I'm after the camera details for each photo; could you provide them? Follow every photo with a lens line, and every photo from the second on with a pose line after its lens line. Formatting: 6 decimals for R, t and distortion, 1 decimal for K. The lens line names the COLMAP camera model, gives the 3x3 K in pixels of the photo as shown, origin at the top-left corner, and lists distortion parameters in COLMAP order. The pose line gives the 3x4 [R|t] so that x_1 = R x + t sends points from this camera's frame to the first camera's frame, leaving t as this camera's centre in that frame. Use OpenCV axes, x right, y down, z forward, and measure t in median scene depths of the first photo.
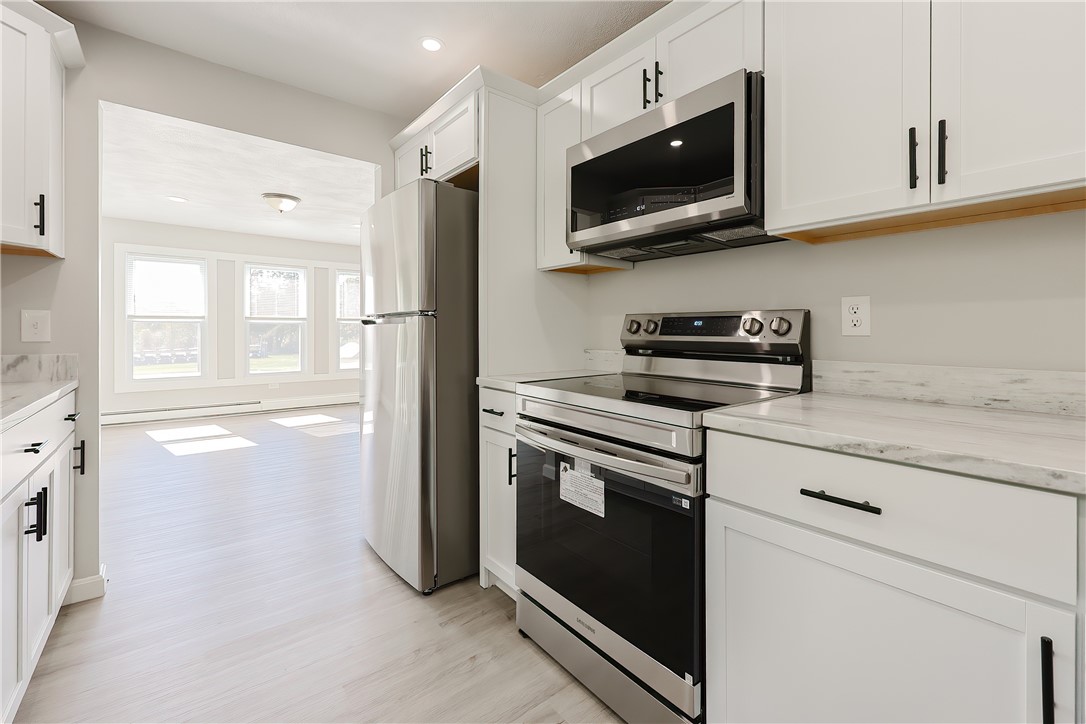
lens RADIAL K [[465.2, 0, 547.1], [0, 465.2, 324.3], [0, 0, 1]] dist [-0.005550, 0.000319]
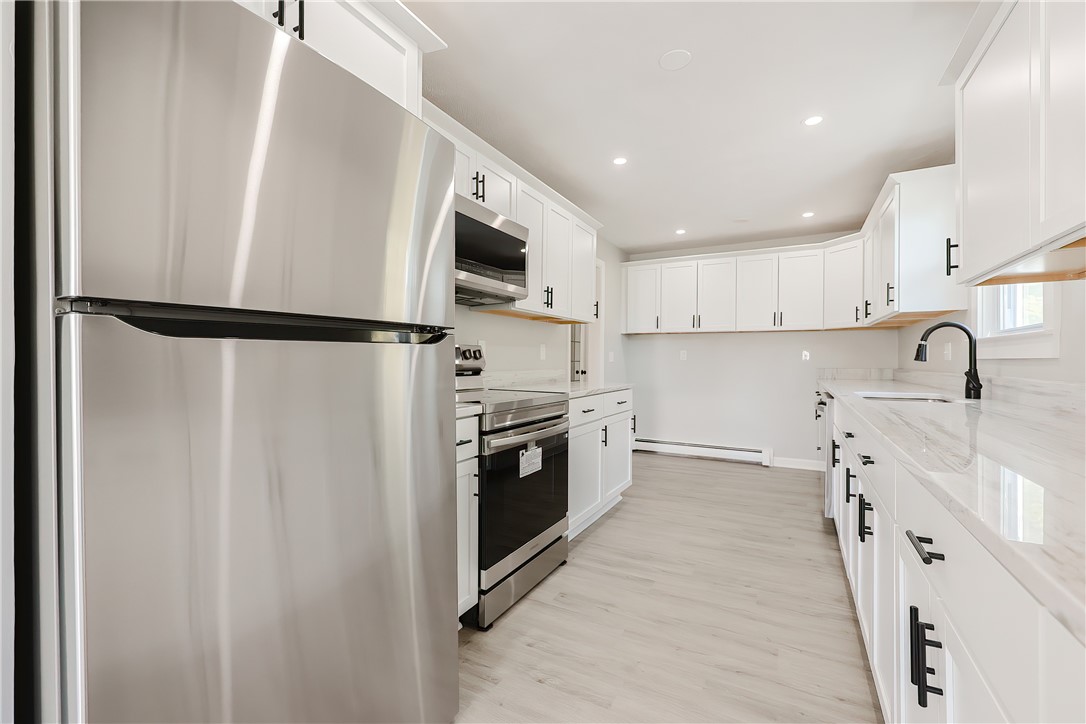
lens RADIAL K [[465.2, 0, 543.4], [0, 465.2, 362.5], [0, 0, 1]] dist [-0.005550, 0.000319]
pose [[-0.389624, -0.002680, 0.920970, -1.289208], [-0.004252, 0.999990, 0.001111, 0.032210], [-0.920964, -0.003483, -0.389632, 1.502597]]
